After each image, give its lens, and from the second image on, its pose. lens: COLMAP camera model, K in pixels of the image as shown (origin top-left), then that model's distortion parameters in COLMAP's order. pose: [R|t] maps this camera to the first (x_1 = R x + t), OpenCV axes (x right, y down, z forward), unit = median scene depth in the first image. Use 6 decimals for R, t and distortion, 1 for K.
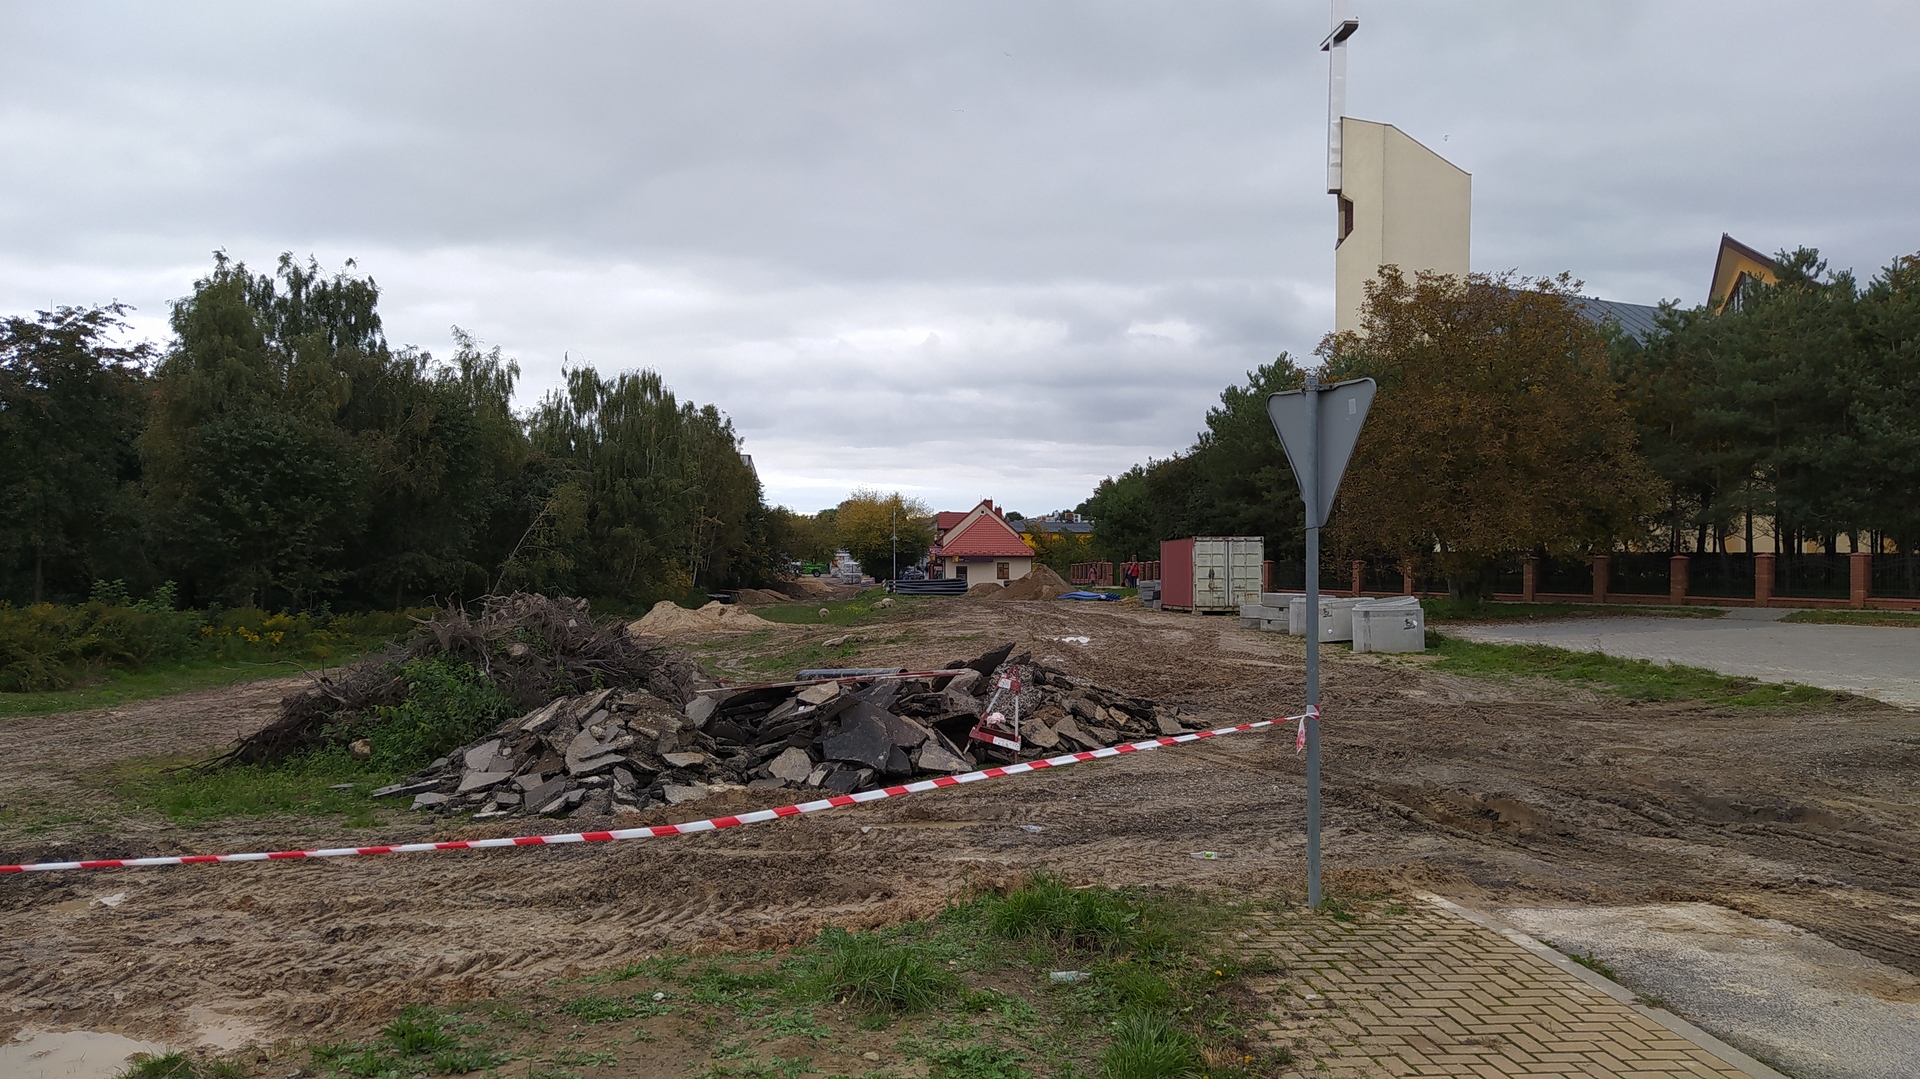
lens RADIAL K [[1463.5, 0, 930.6], [0, 1463.5, 545.3], [0, 0, 1]] dist [0.145999, -0.192876]
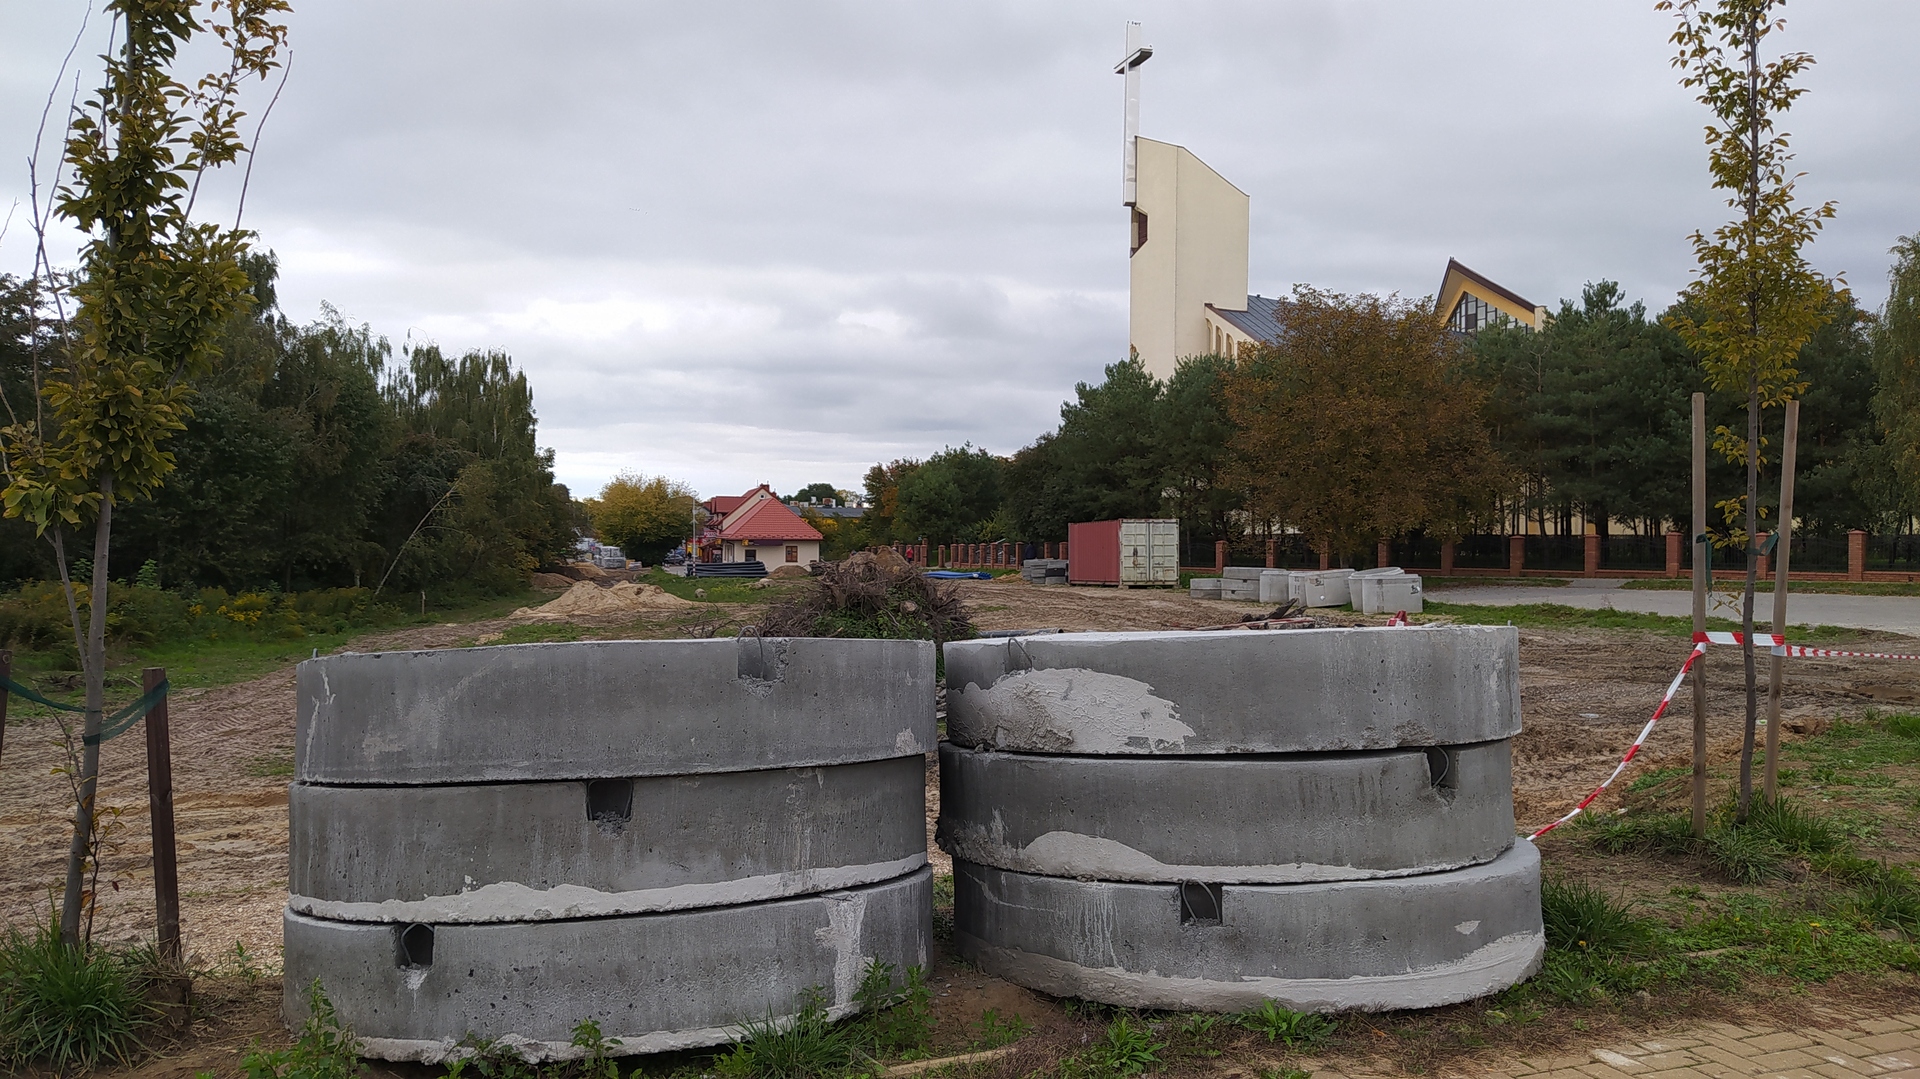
lens RADIAL K [[1463.5, 0, 930.6], [0, 1463.5, 545.3], [0, 0, 1]] dist [0.145999, -0.192876]
pose [[0.977952, -0.000226, 0.208829, -0.099216], [-0.001793, 0.999953, 0.009476, 0.001960], [-0.208822, -0.009642, 0.977906, -0.031911]]
